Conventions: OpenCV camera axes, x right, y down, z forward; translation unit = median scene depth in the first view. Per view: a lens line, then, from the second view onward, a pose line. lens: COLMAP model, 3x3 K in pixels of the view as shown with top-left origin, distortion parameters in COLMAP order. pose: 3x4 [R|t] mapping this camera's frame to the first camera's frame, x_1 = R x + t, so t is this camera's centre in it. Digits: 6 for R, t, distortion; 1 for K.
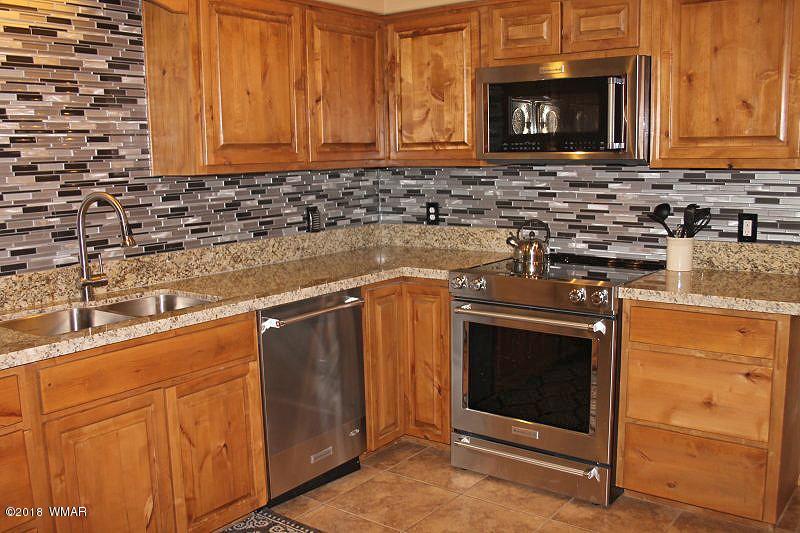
lens RADIAL K [[748.0, 0, 398.1], [0, 748.0, 267.2], [0, 0, 1]] dist [-0.107177, 0.000000]
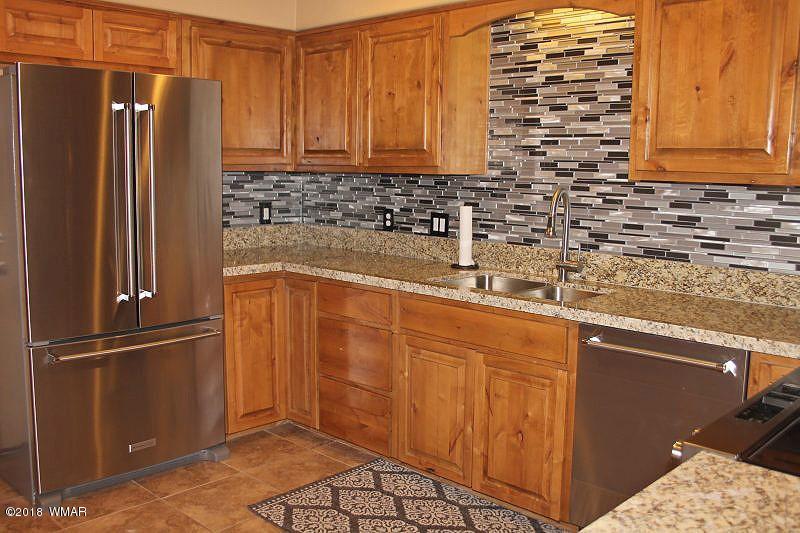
lens RADIAL K [[748.0, 0, 394.5], [0, 748.0, 246.9], [0, 0, 1]] dist [-0.107177, 0.000000]
pose [[-0.142909, 0.127353, -0.981508, 0.752308], [-0.159898, 0.975689, 0.149880, -0.138486], [0.976734, 0.178361, -0.119071, 0.857460]]
